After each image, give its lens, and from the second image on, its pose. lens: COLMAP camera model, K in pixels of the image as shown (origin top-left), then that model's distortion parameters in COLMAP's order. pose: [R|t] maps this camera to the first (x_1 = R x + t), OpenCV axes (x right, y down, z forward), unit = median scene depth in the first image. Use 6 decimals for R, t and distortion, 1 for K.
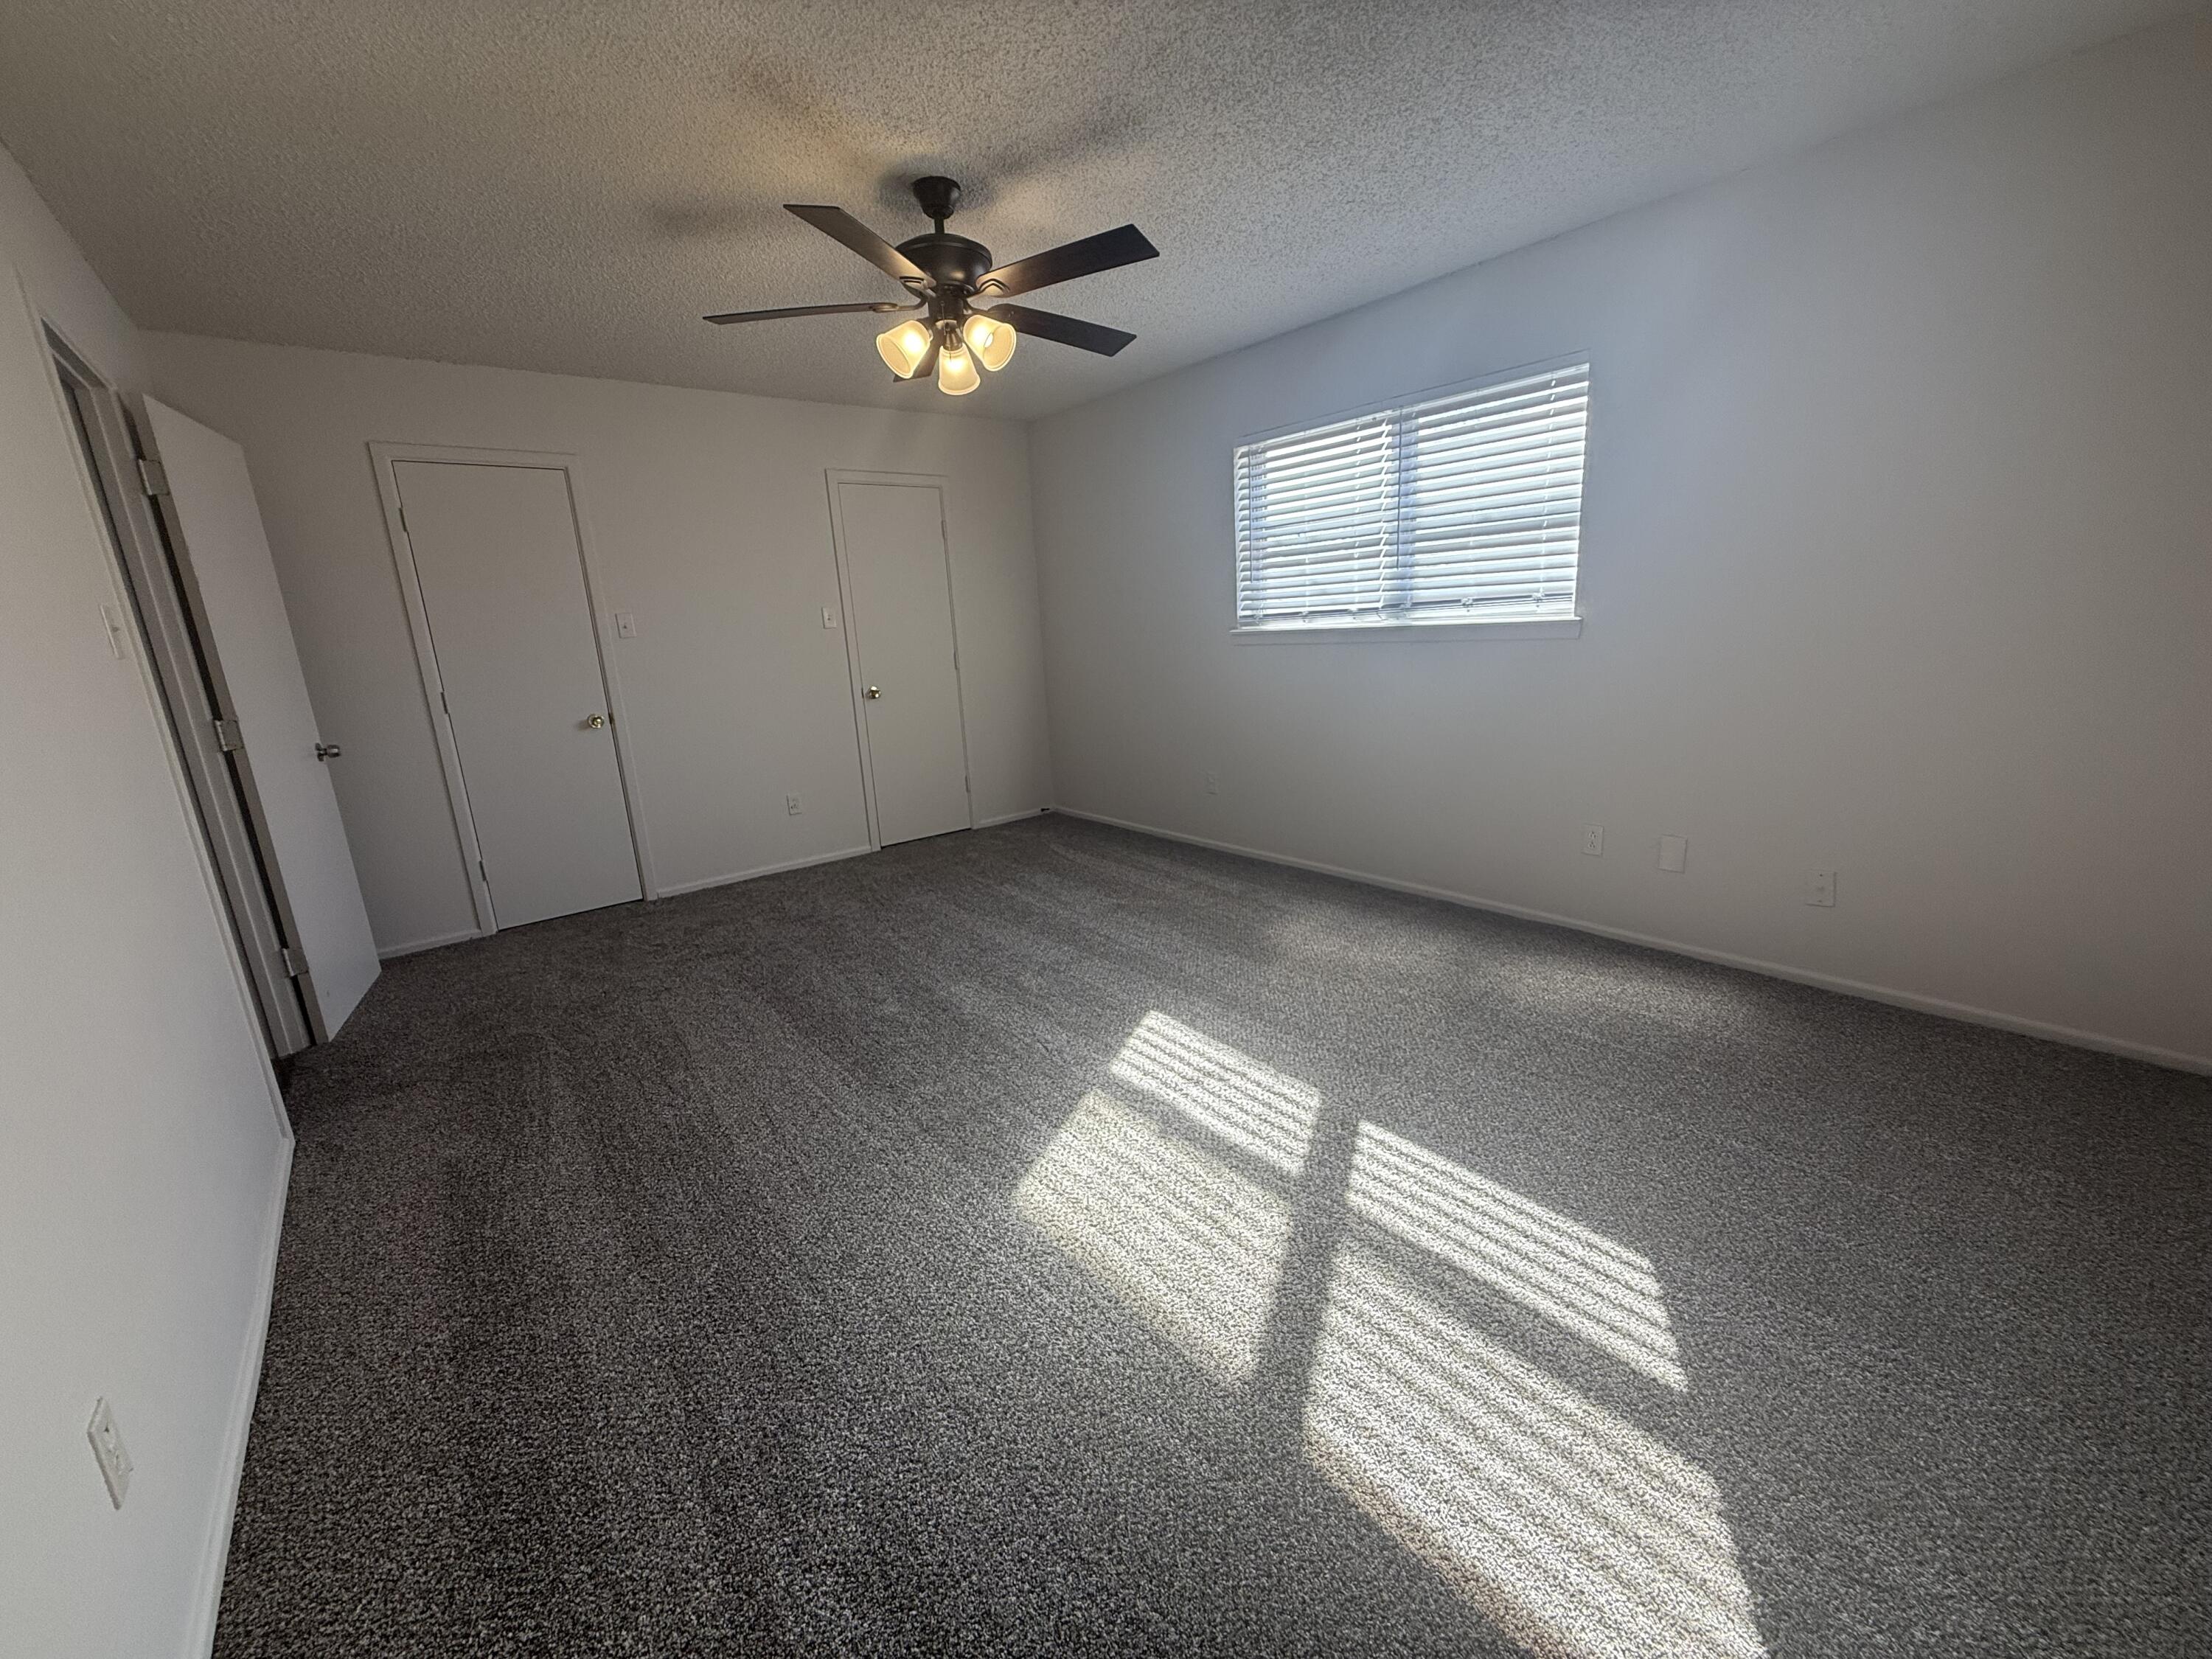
lens RADIAL K [[886.5, 0, 1099.4], [0, 886.5, 825.5], [0, 0, 1]] dist [0.001234, 0.000160]
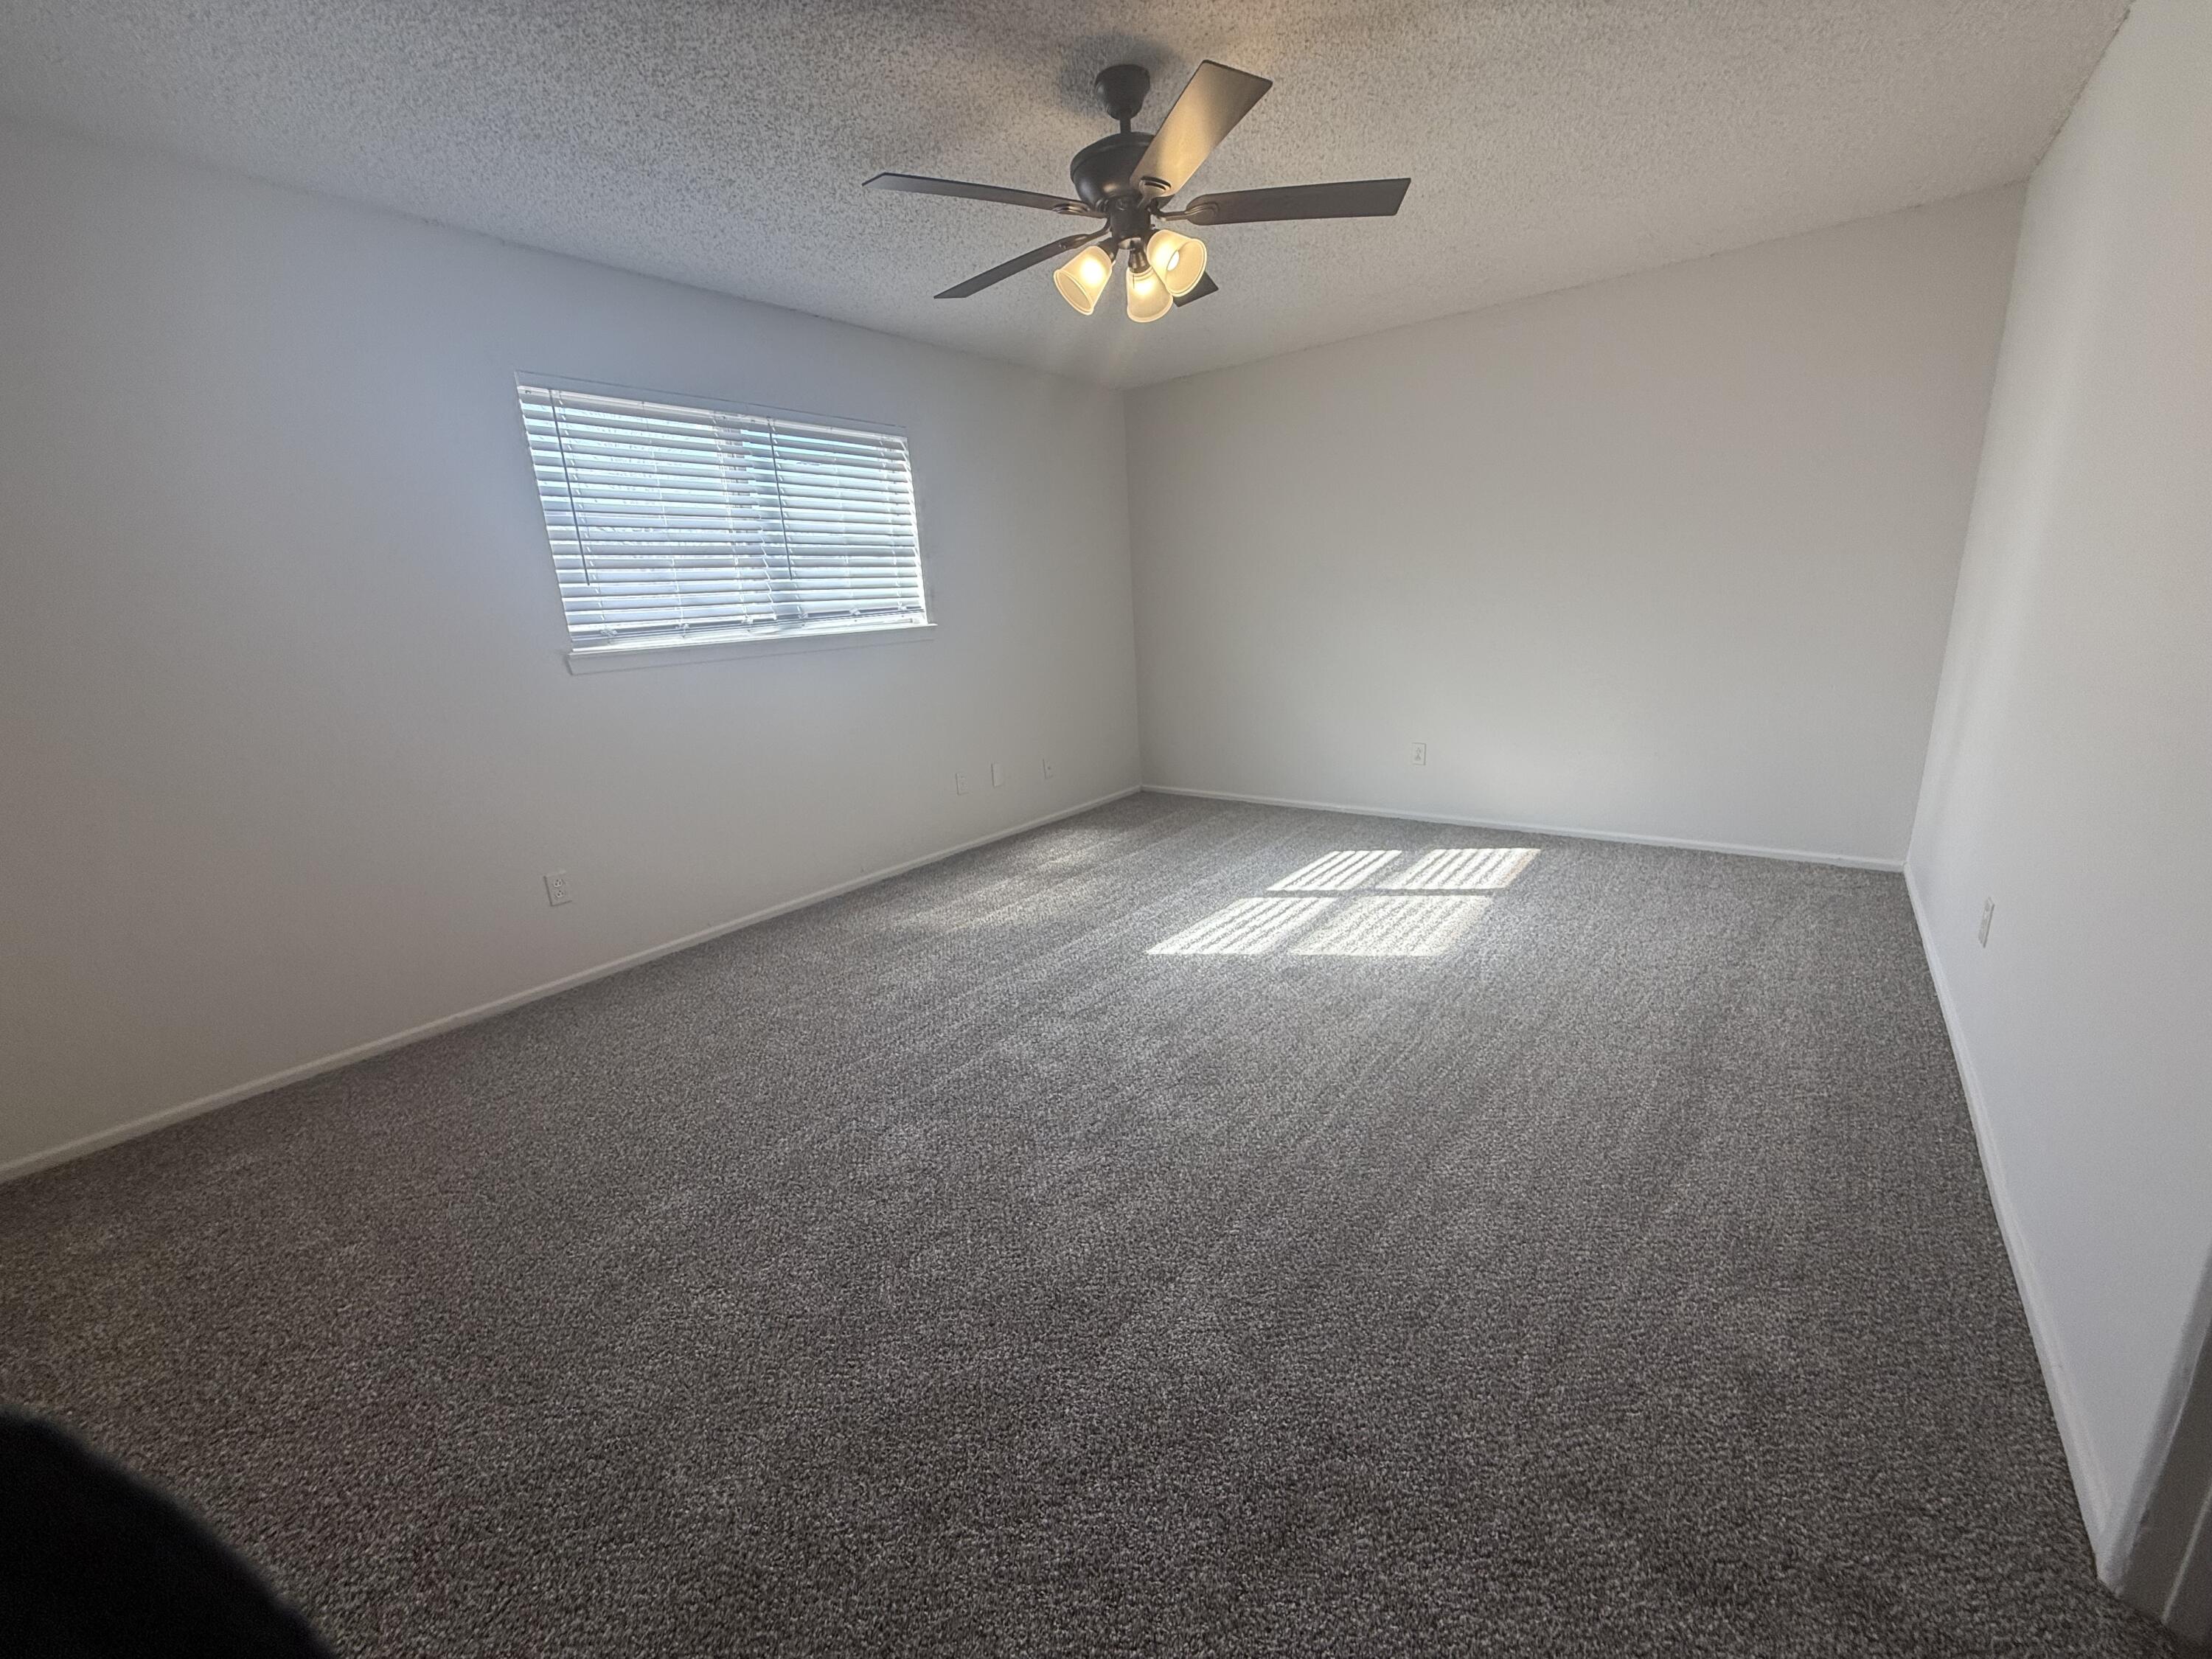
lens RADIAL K [[884.2, 0, 1097.1], [0, 884.2, 830.7], [0, 0, 1]] dist [0.002937, 0.000052]
pose [[-0.230642, -0.185978, 0.955100, -0.884035], [0.283772, 0.926039, 0.248846, -0.209080], [-0.930740, 0.328425, -0.160808, 1.096949]]
